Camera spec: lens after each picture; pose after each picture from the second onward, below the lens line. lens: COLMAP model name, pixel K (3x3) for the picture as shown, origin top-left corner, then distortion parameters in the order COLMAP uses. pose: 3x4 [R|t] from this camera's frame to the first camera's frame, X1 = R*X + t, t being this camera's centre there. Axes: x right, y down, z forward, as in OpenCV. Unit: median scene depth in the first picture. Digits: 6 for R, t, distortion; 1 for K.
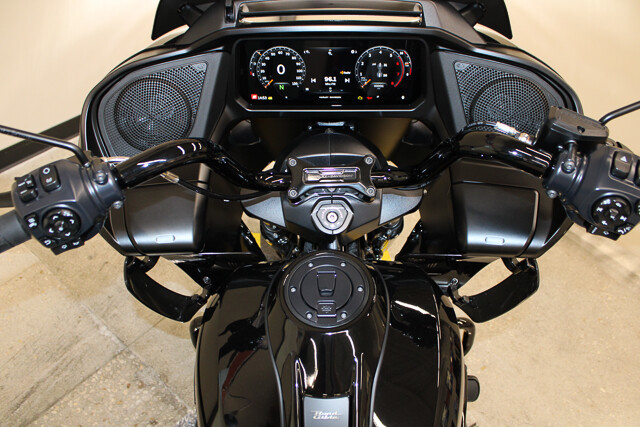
lens RADIAL K [[528.2, 0, 320.0], [0, 528.2, 213.5], [0, 0, 1]] dist [-0.170609, 0.148224]
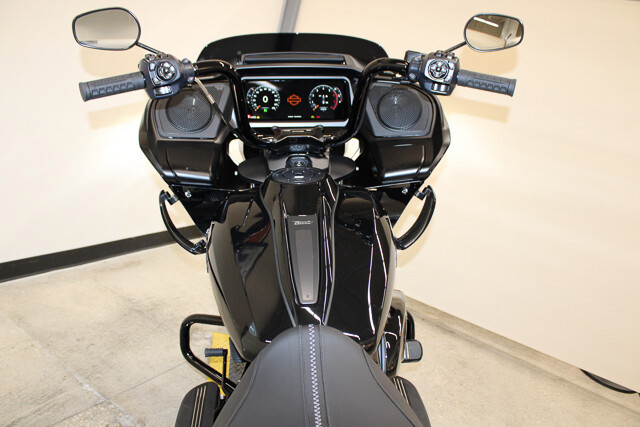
lens RADIAL K [[528.2, 0, 320.0], [0, 528.2, 213.5], [0, 0, 1]] dist [-0.170609, 0.148224]
pose [[0.994356, -0.008077, 0.105785, -0.047192], [0.061437, 0.856739, -0.512078, 0.535161], [-0.086494, 0.515687, 0.852400, -0.156410]]
